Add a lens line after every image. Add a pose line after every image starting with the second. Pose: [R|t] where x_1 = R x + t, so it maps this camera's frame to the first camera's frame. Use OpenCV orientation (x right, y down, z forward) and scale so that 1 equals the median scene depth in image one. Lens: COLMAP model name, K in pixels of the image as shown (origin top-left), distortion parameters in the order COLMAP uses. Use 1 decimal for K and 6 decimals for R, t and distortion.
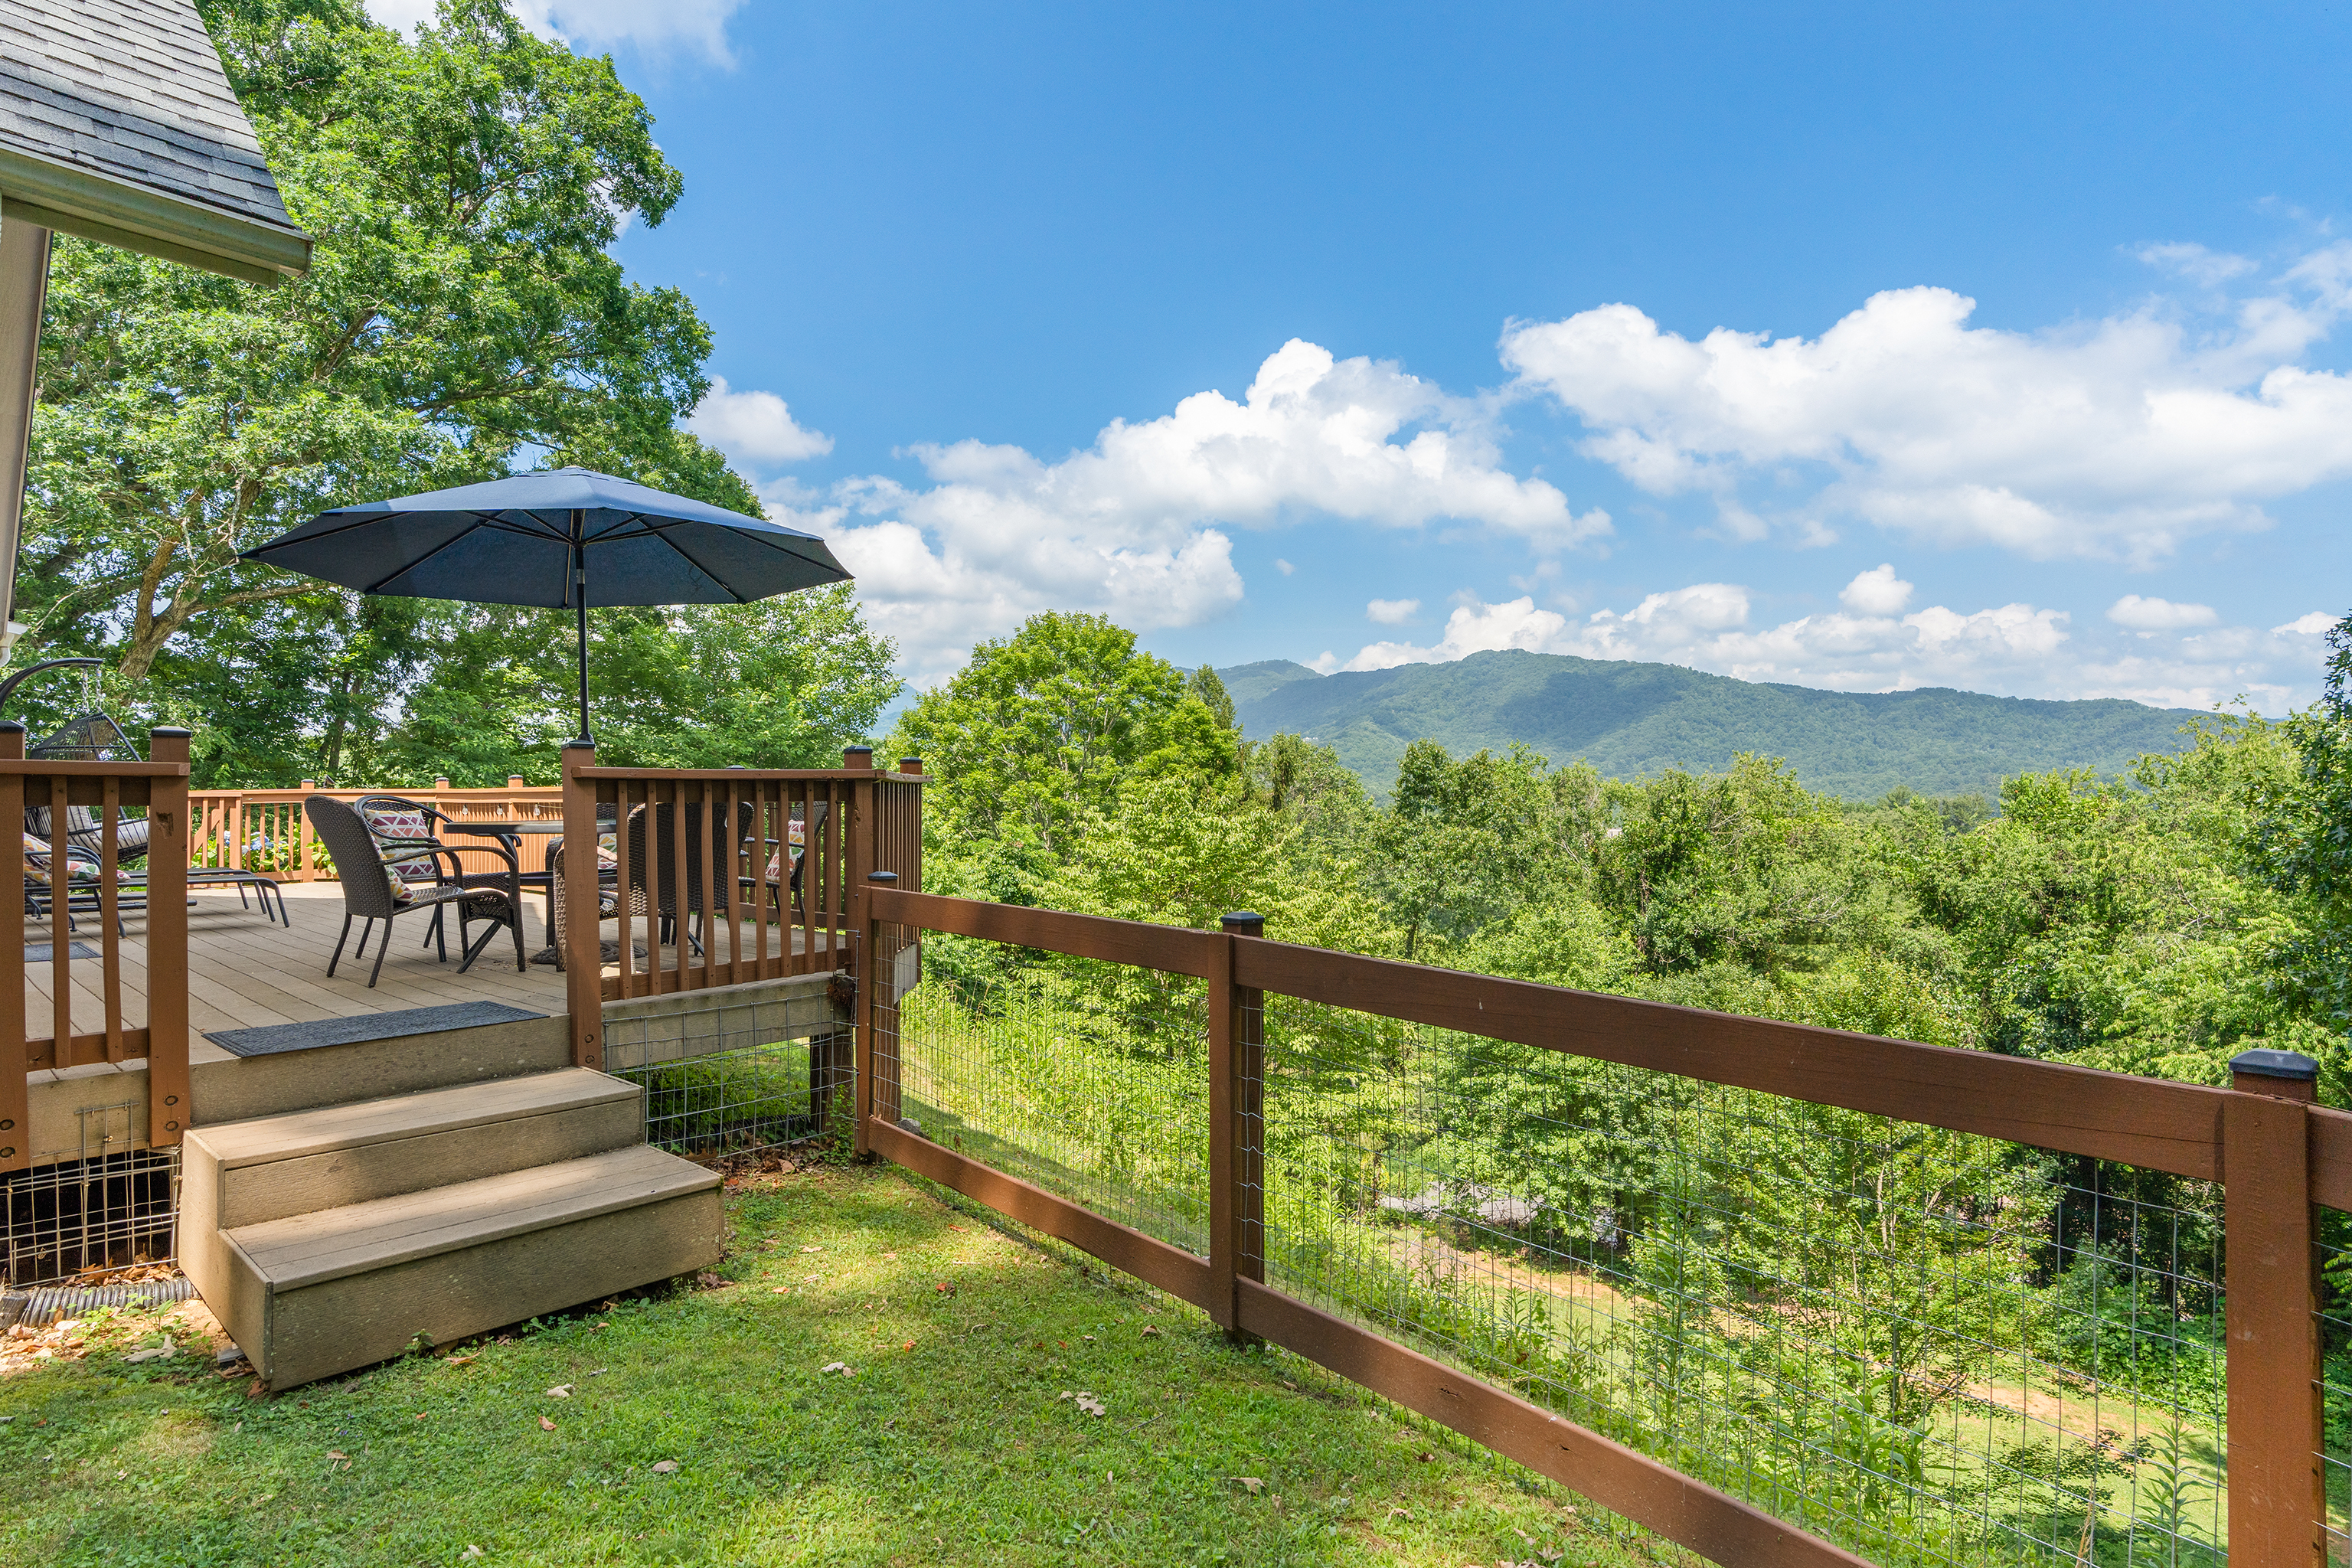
lens RADIAL K [[1220.1, 0, 1175.7], [0, 1220.1, 795.5], [0, 0, 1]] dist [0.000741, -0.000305]
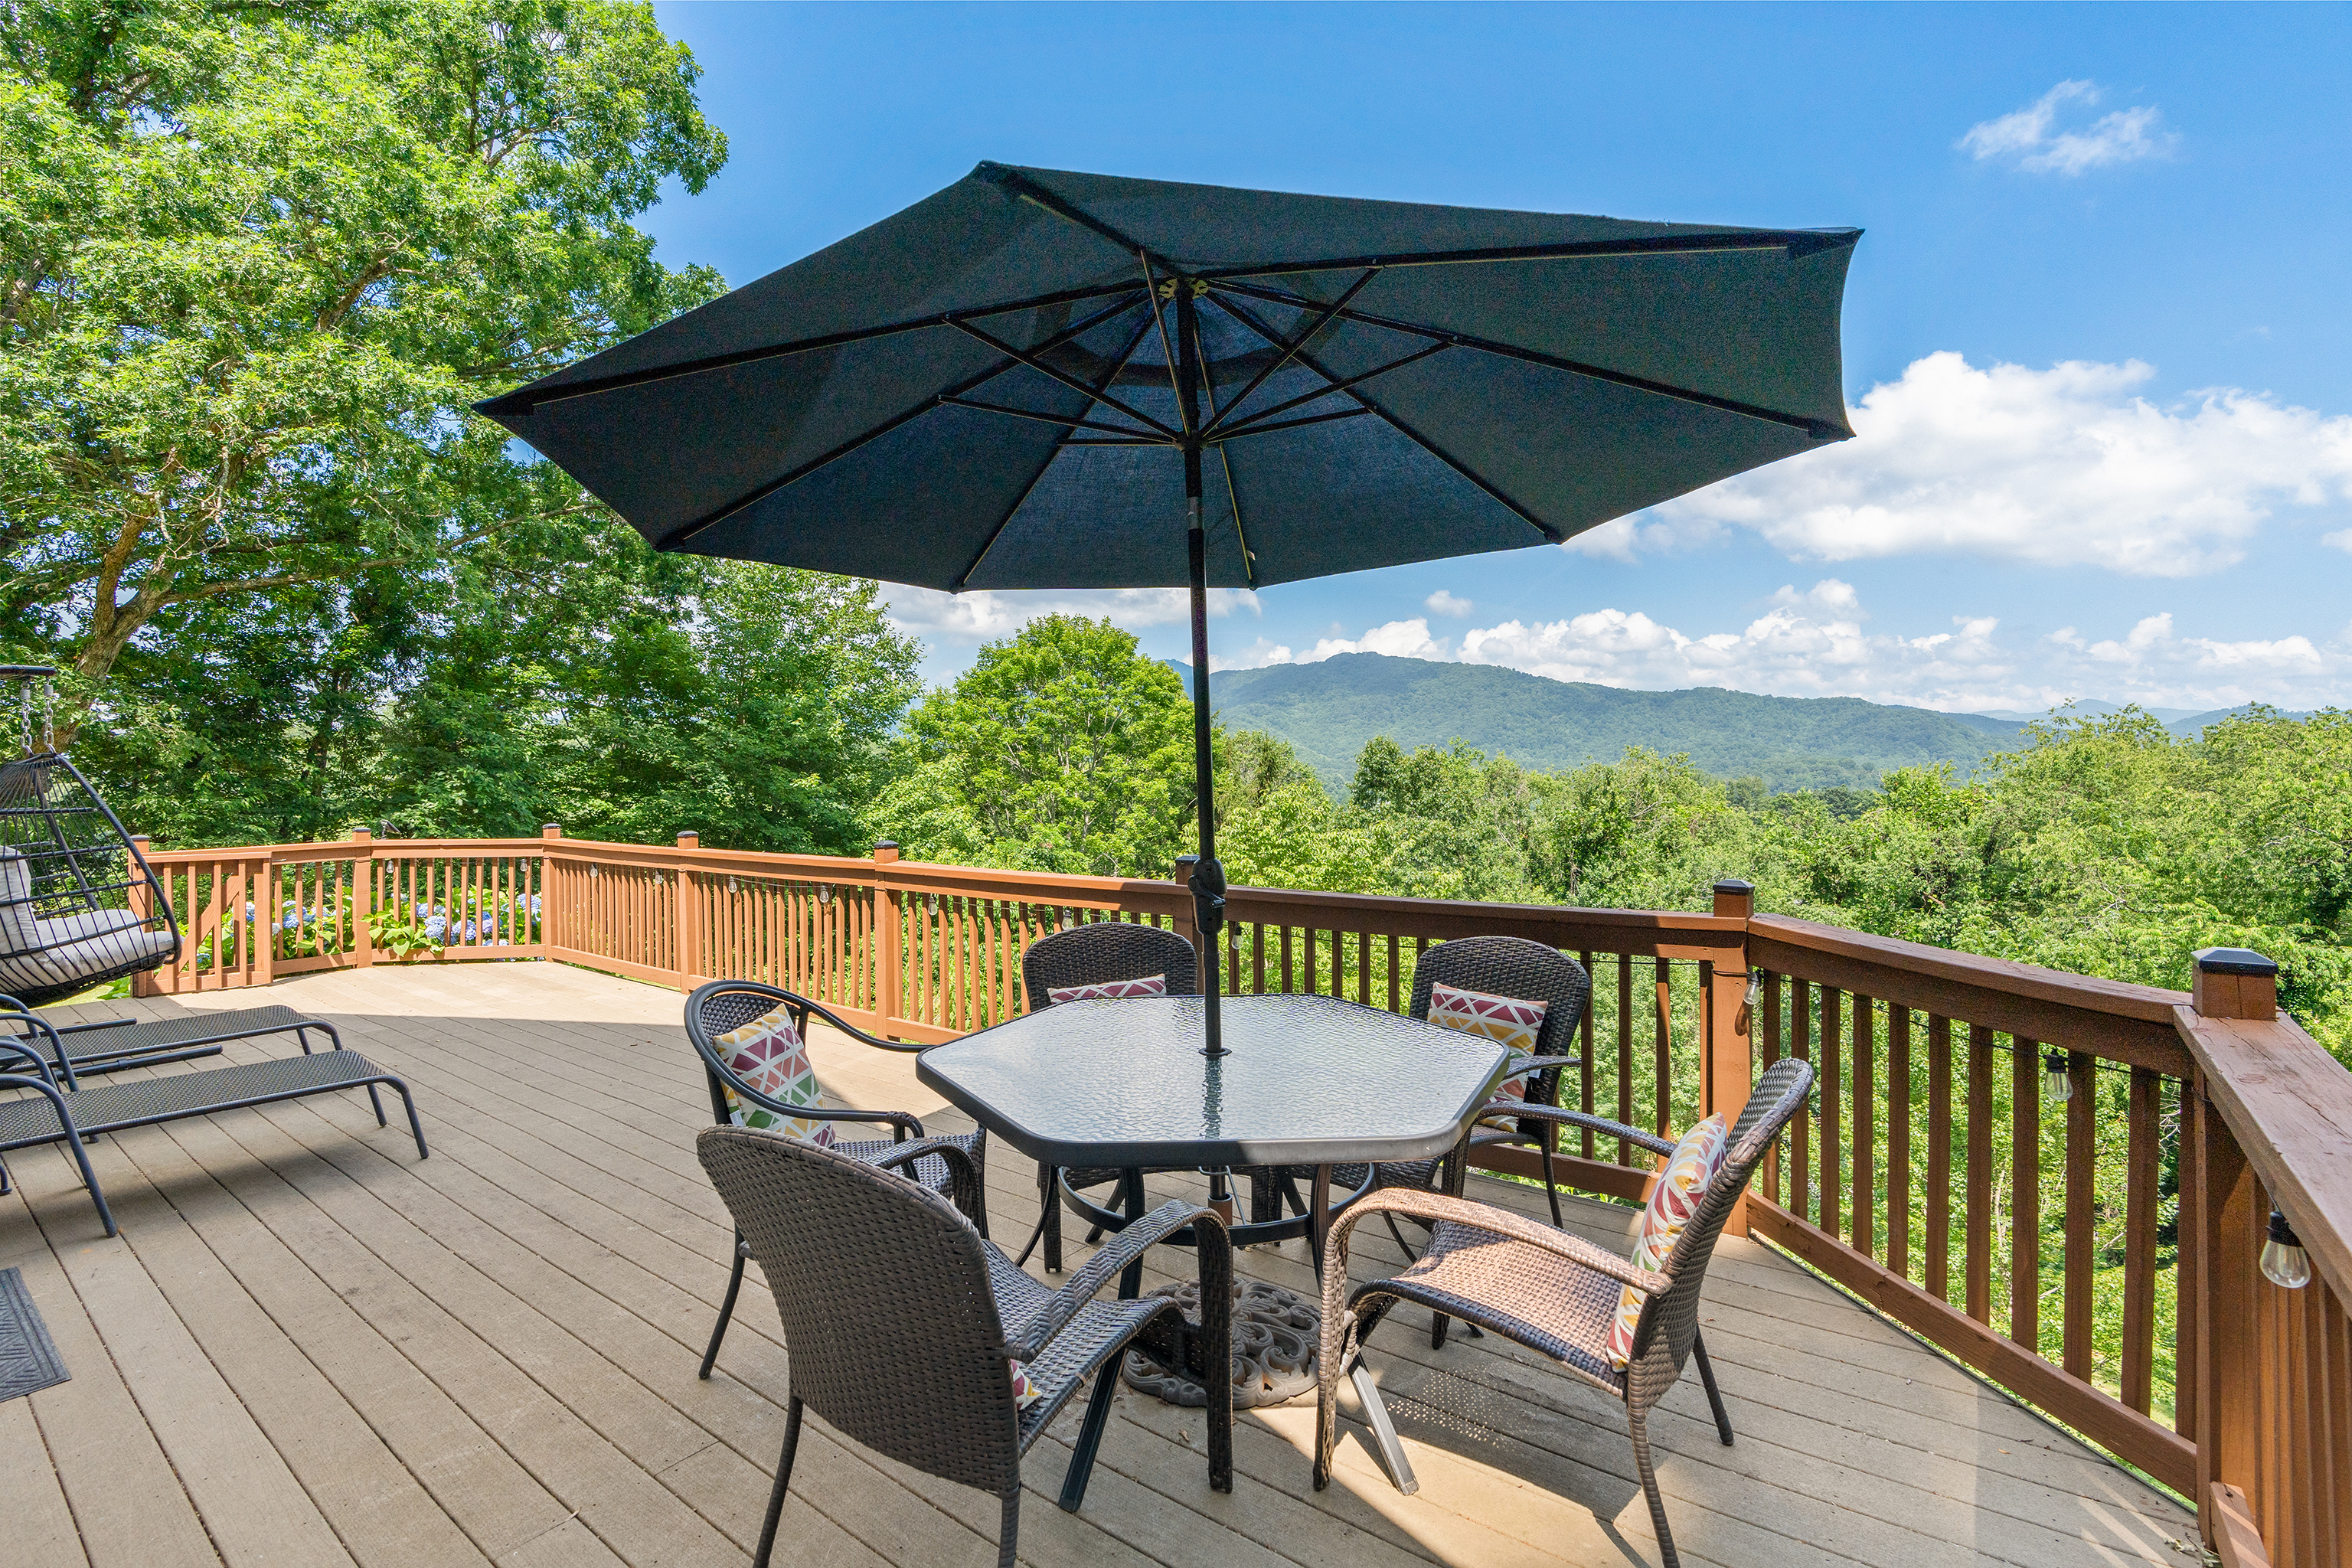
lens RADIAL K [[1062.8, 0, 1184.4], [0, 1062.8, 794.4], [0, 0, 1]] dist [-0.001622, -0.000170]
pose [[0.995574, -0.003351, 0.093925, -0.114795], [0.001896, 0.999877, 0.015574, -0.017566], [-0.093965, -0.015327, 0.995457, 0.130826]]
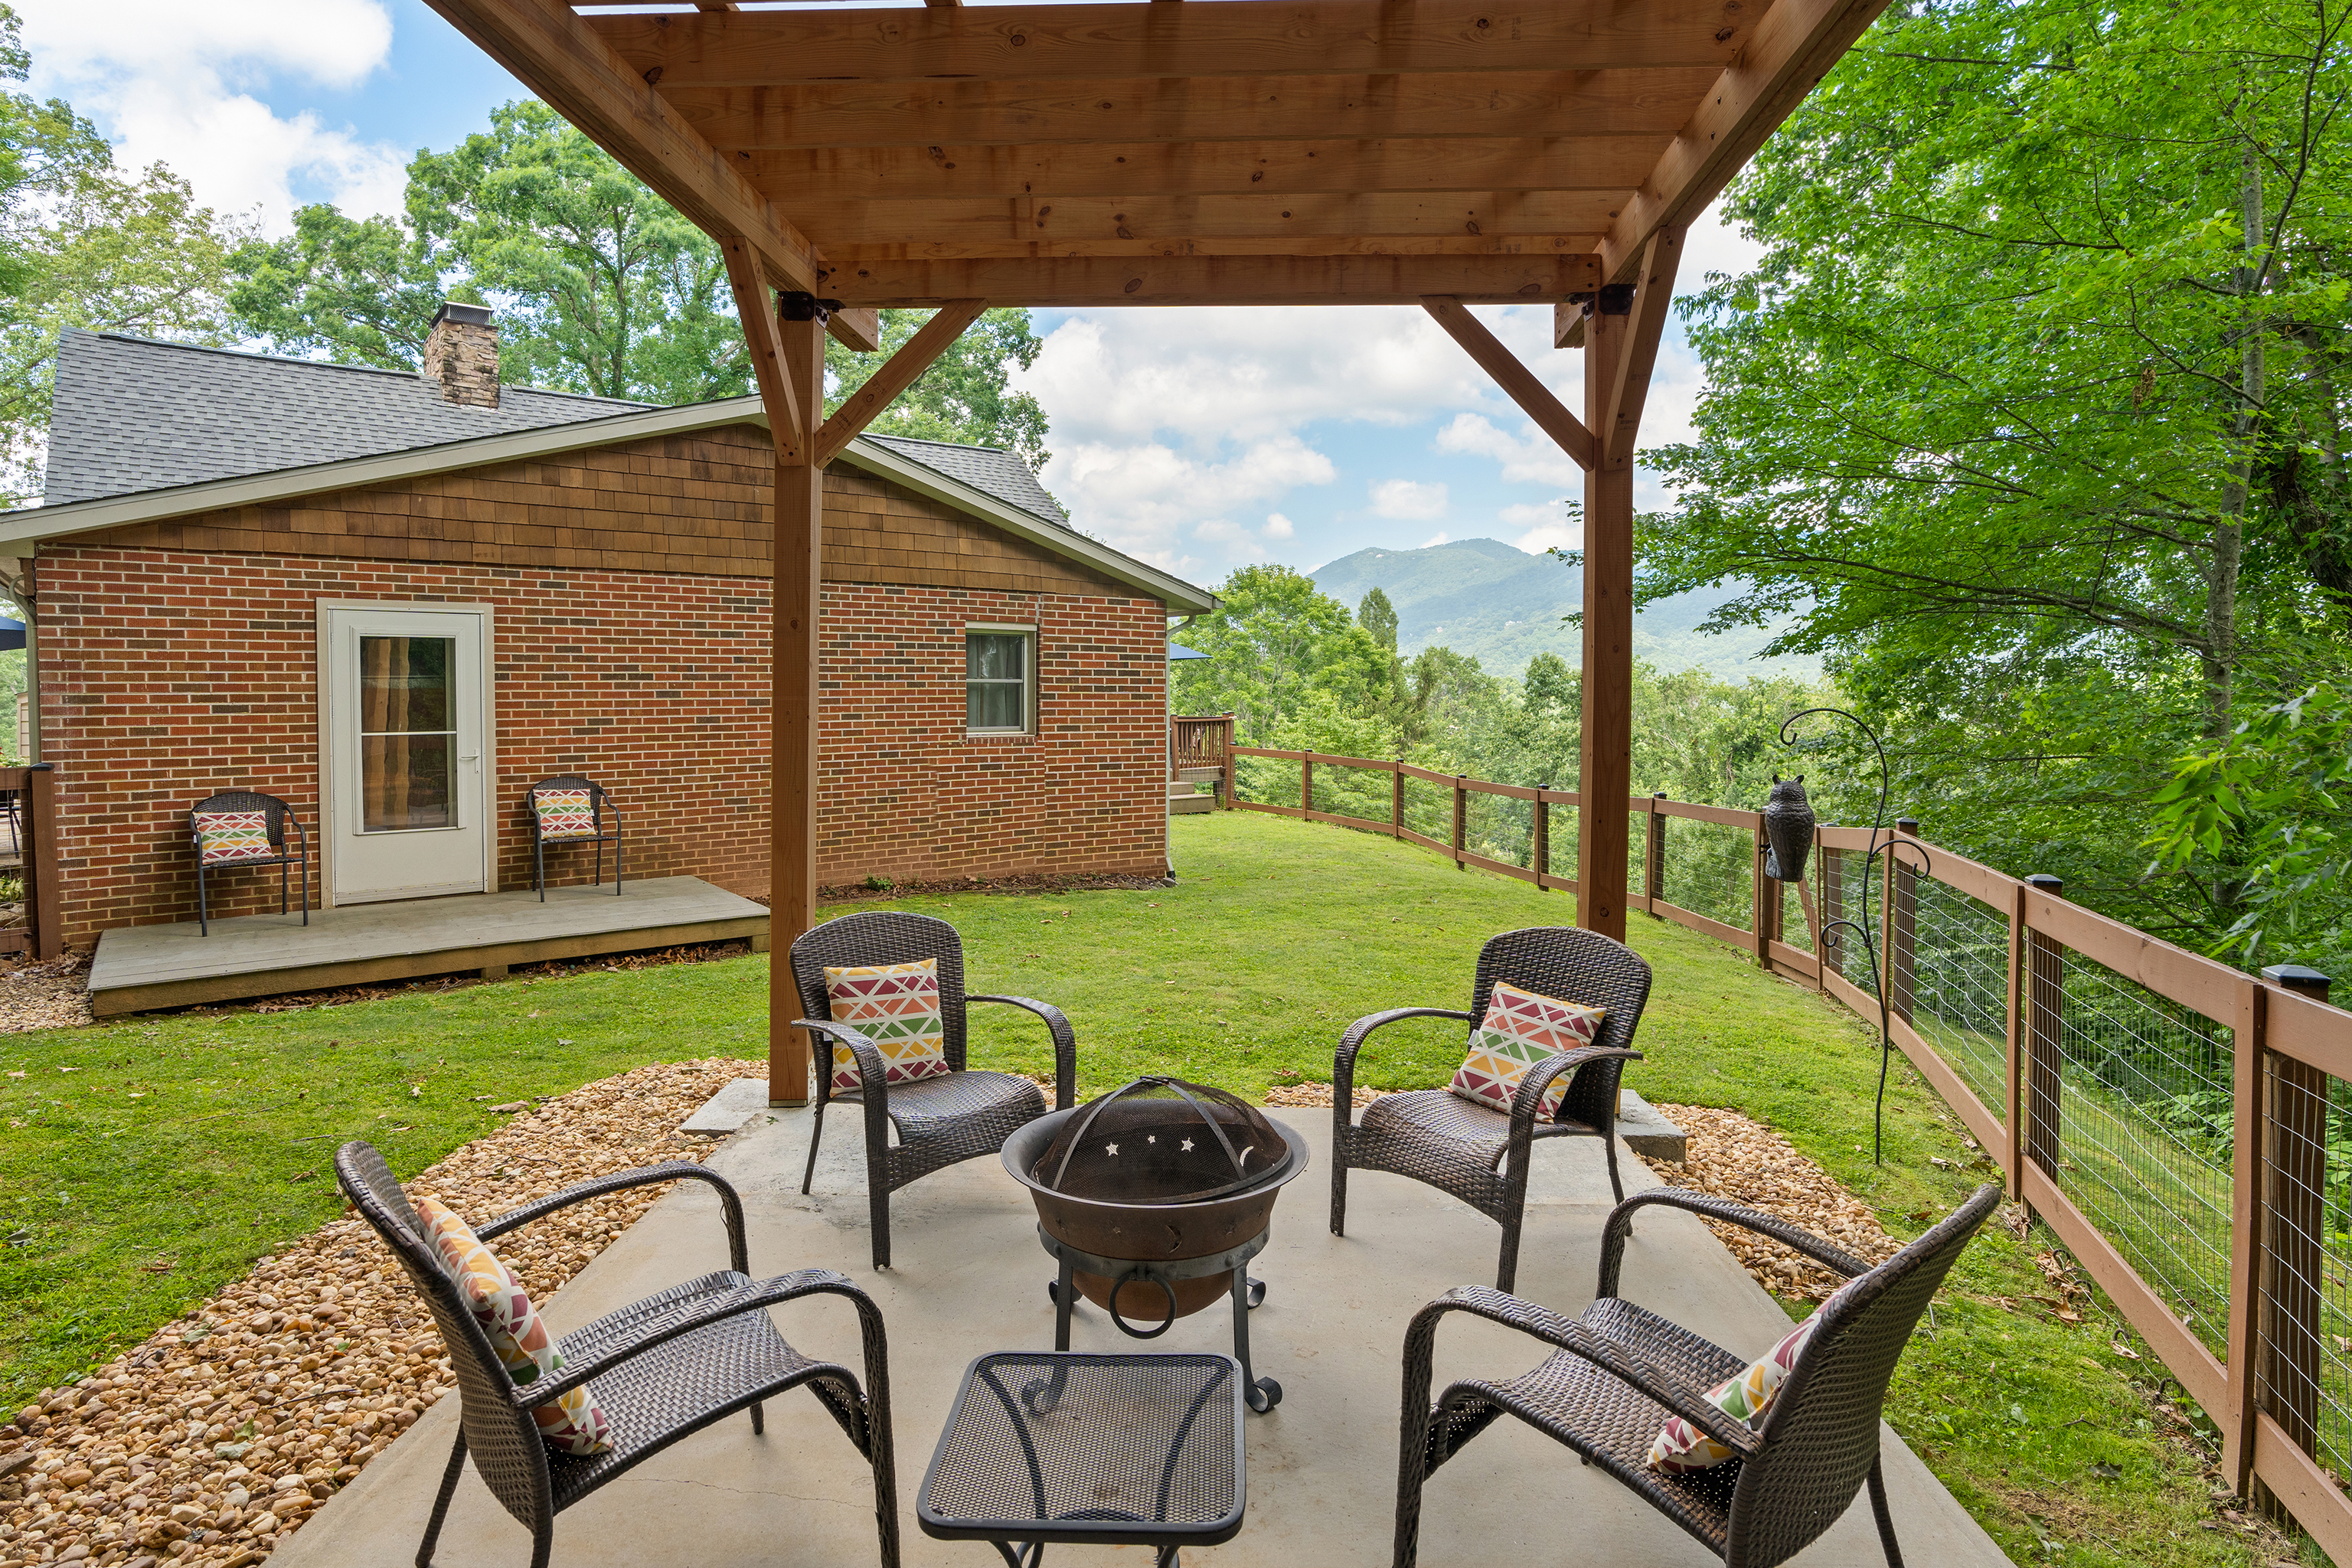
lens RADIAL K [[1220.1, 0, 1161.3], [0, 1220.1, 791.8], [0, 0, 1]] dist [0.000741, -0.000305]
pose [[0.986159, 0.015761, -0.165054, 0.041716], [-0.000921, 0.995977, 0.089600, -0.027855], [0.165802, -0.088208, 0.982206, -0.589831]]
